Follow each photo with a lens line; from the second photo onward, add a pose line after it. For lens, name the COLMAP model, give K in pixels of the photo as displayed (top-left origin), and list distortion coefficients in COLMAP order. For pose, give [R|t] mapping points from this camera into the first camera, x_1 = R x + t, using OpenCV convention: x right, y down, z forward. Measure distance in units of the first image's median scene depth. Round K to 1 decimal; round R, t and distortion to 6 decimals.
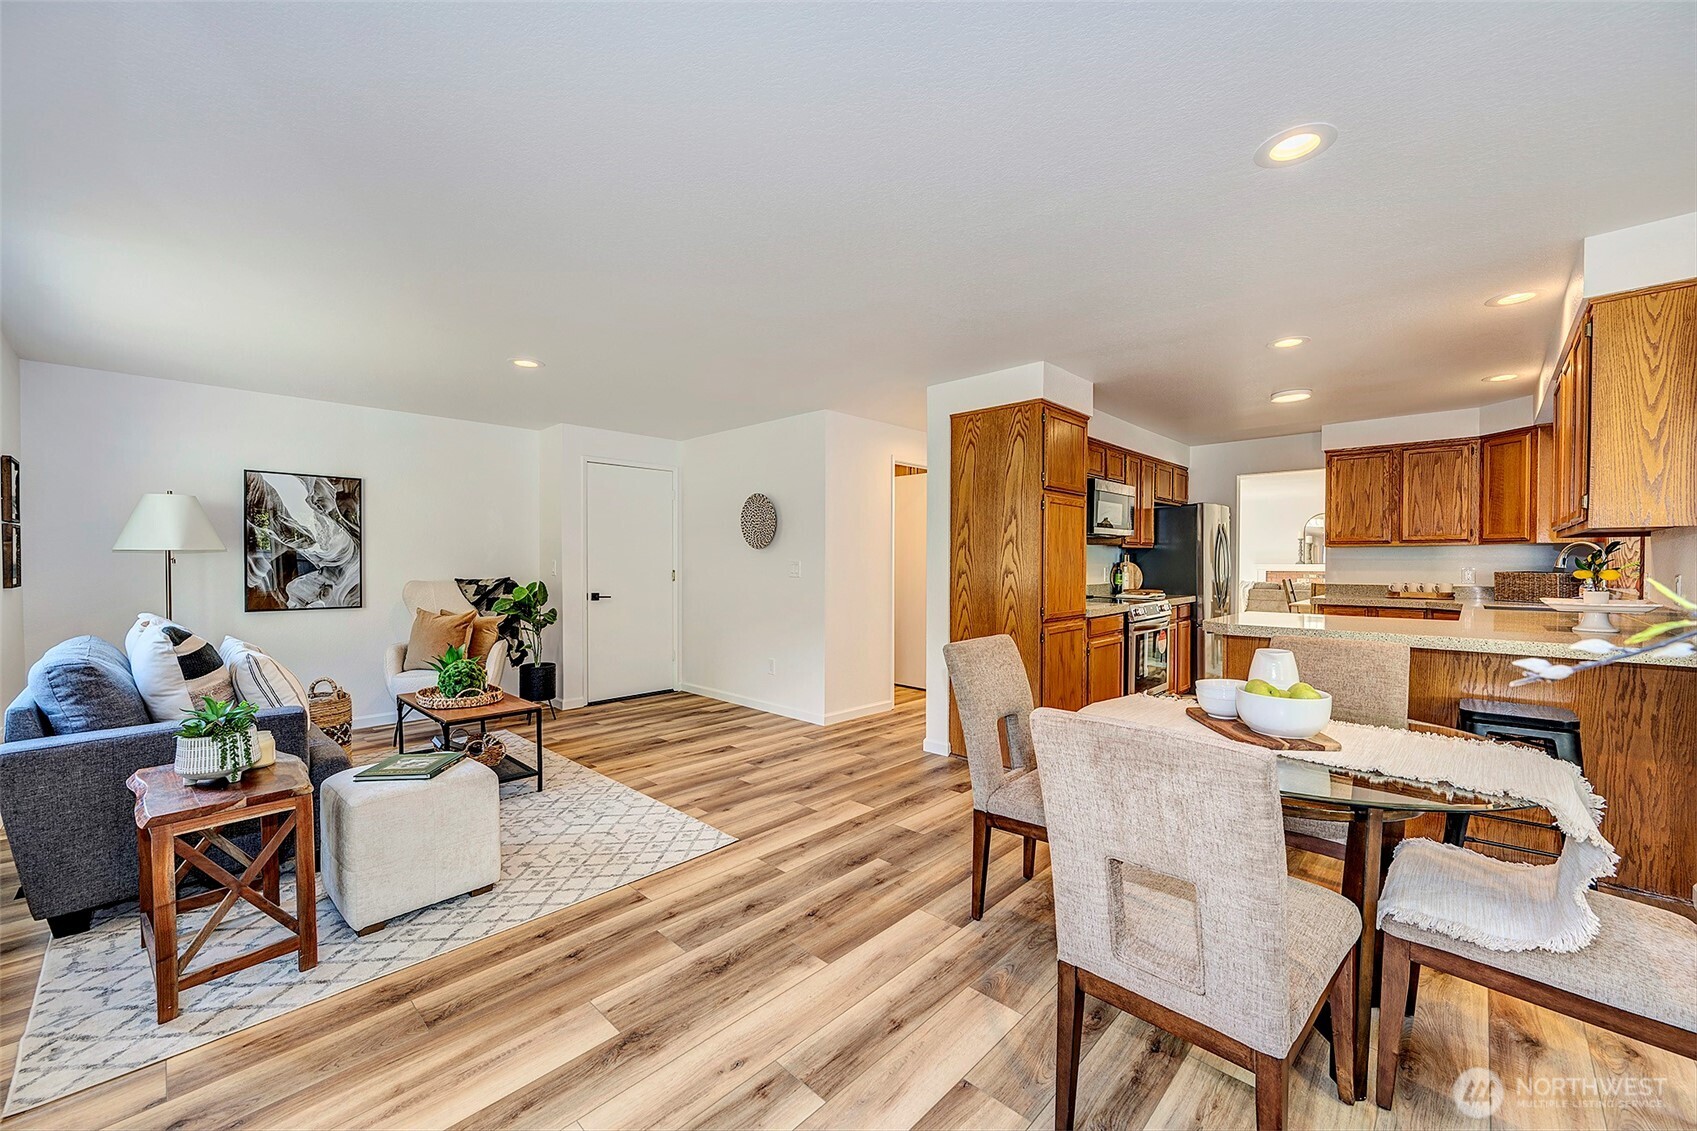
lens RADIAL K [[656.6, 0, 843.4], [0, 656.6, 567.7], [0, 0, 1]] dist [-0.000959, -0.000097]
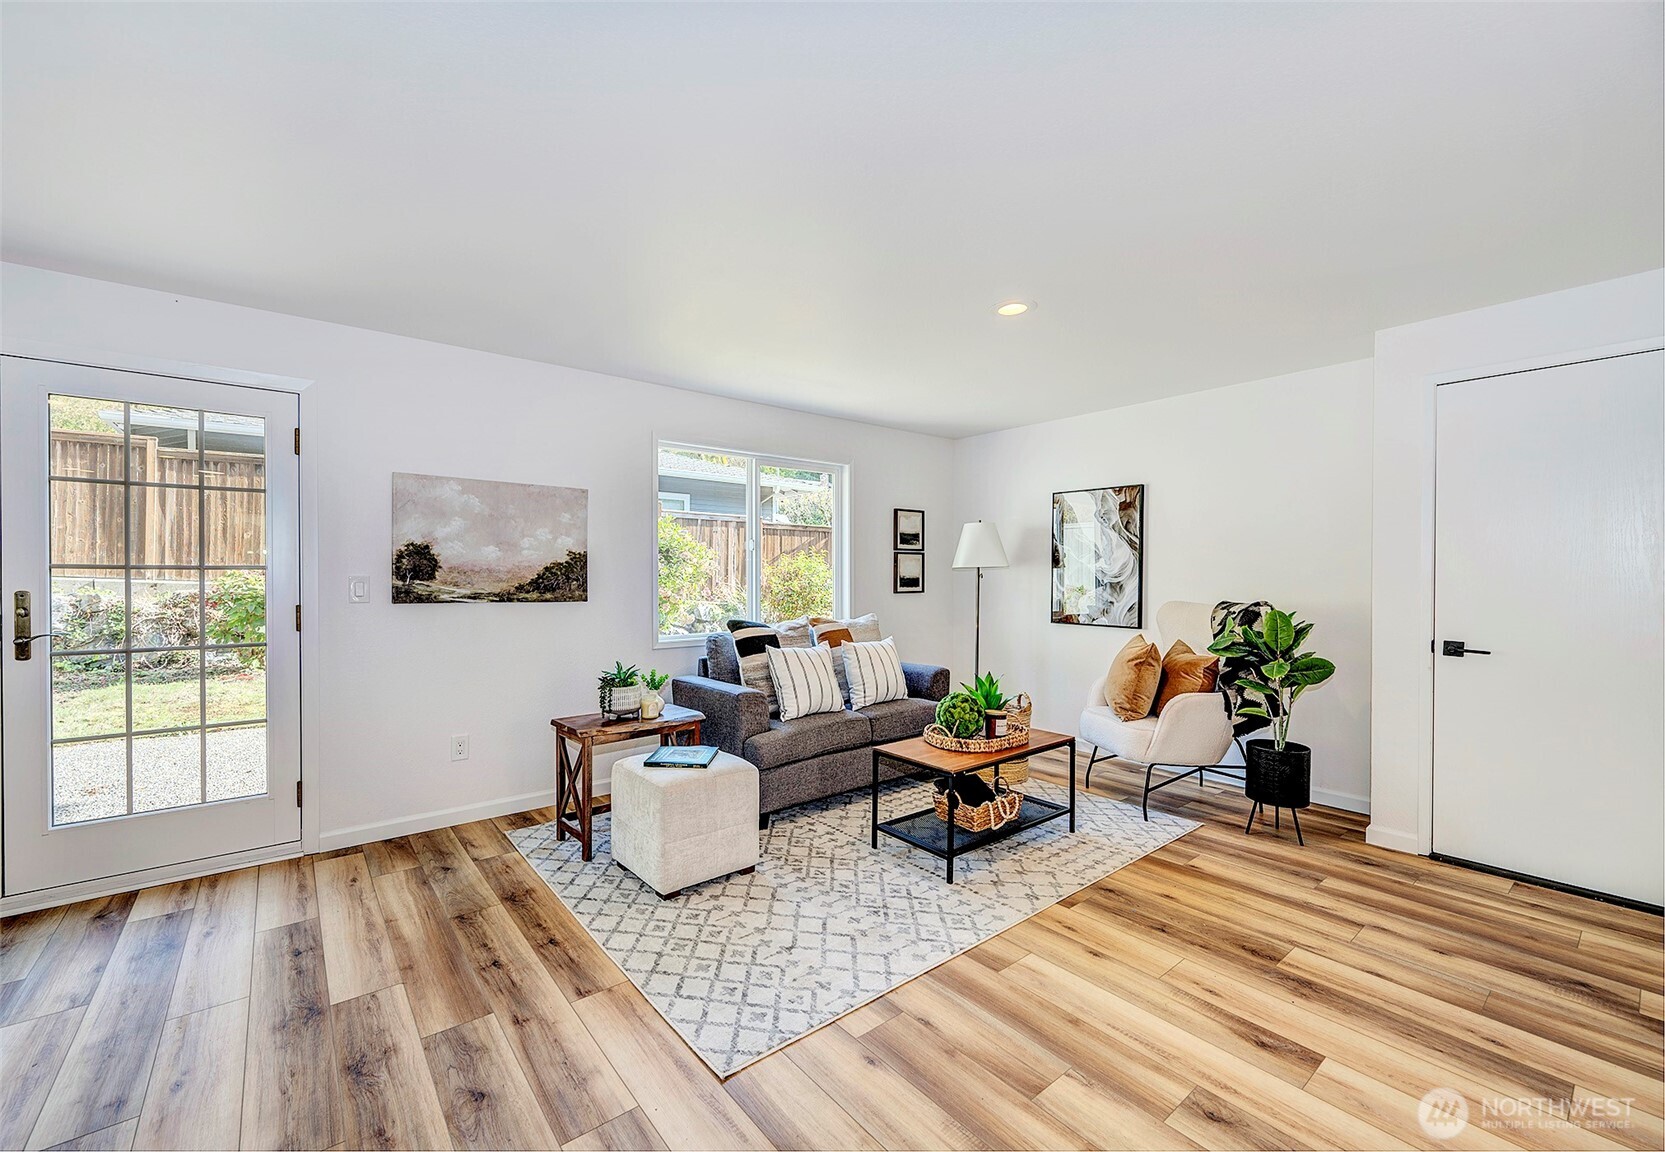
lens RADIAL K [[685.6, 0, 828.2], [0, 685.6, 577.9], [0, 0, 1]] dist [-0.002443, 0.000211]
pose [[-0.132959, 0.003132, -0.991117, 0.267967], [-0.013292, 0.999899, 0.004943, -0.008265], [0.991032, 0.013831, -0.132904, 0.778173]]
